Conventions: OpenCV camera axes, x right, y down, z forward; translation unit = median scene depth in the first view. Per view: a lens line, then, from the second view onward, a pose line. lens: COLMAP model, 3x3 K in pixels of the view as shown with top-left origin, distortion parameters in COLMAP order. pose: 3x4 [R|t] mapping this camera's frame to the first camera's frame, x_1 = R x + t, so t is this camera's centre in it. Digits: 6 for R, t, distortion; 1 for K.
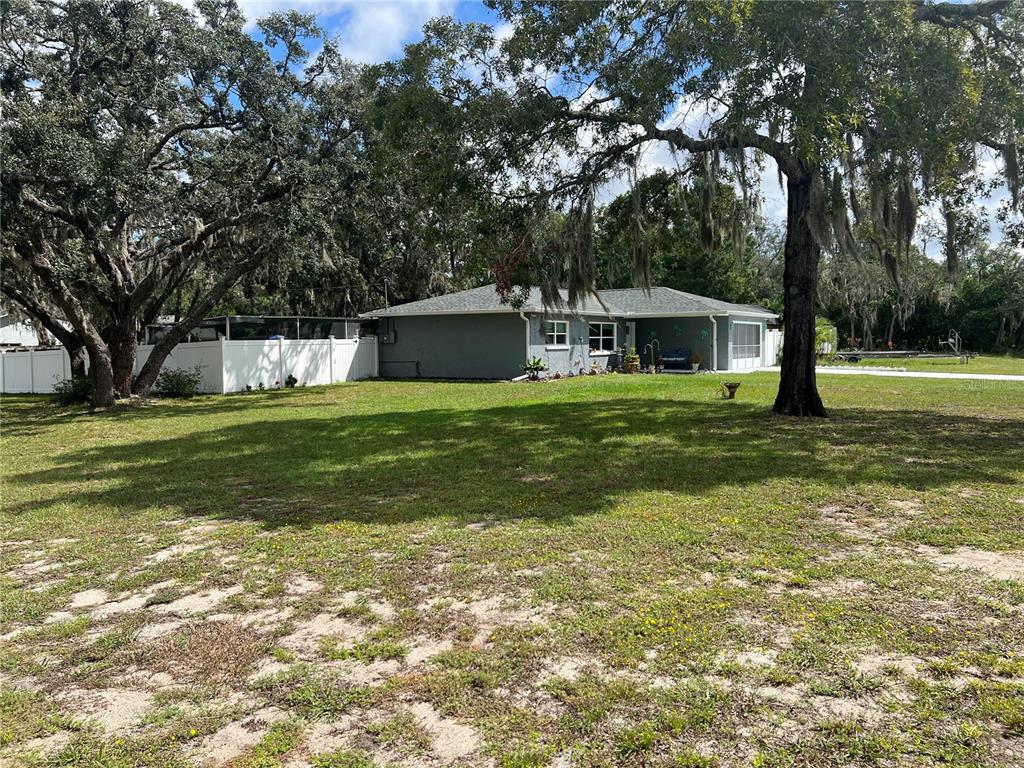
lens RADIAL K [[766.2, 0, 507.2], [0, 766.2, 383.8], [0, 0, 1]] dist [0.073211, -0.079238]
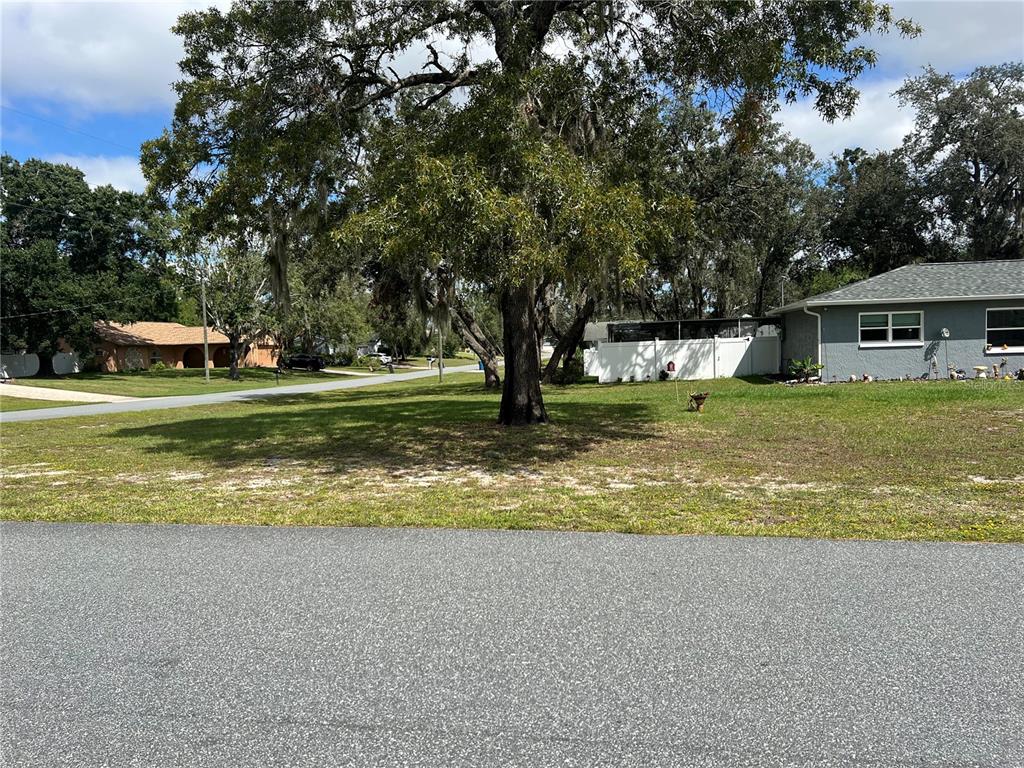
lens RADIAL K [[766.2, 0, 507.2], [0, 766.2, 383.8], [0, 0, 1]] dist [0.073211, -0.079238]
pose [[0.381769, 0.040716, -0.923360, 0.699440], [-0.026639, 0.999099, 0.033042, -0.023153], [0.923874, 0.011983, 0.382510, 0.322976]]
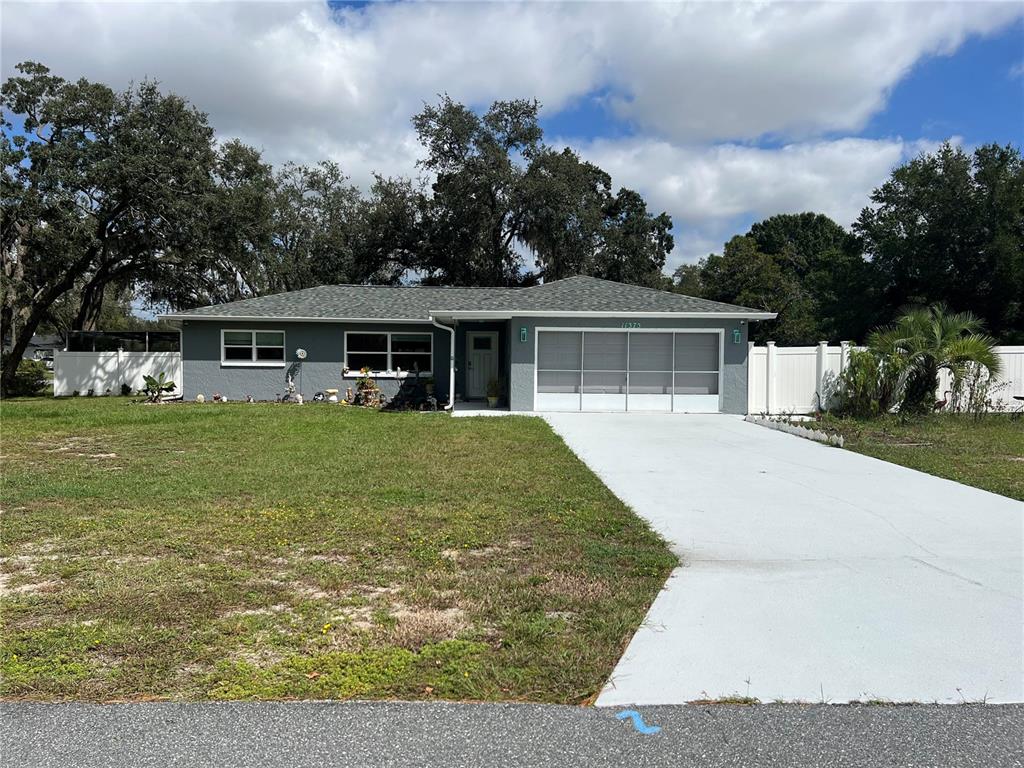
lens RADIAL K [[785.6, 0, 526.8], [0, 785.6, 383.4], [0, 0, 1]] dist [0.000770, -0.035898]
pose [[0.601258, 0.038256, -0.798139, 0.904259], [-0.057987, 0.998309, 0.004168, -0.049400], [0.796948, 0.043775, 0.602460, 0.772646]]
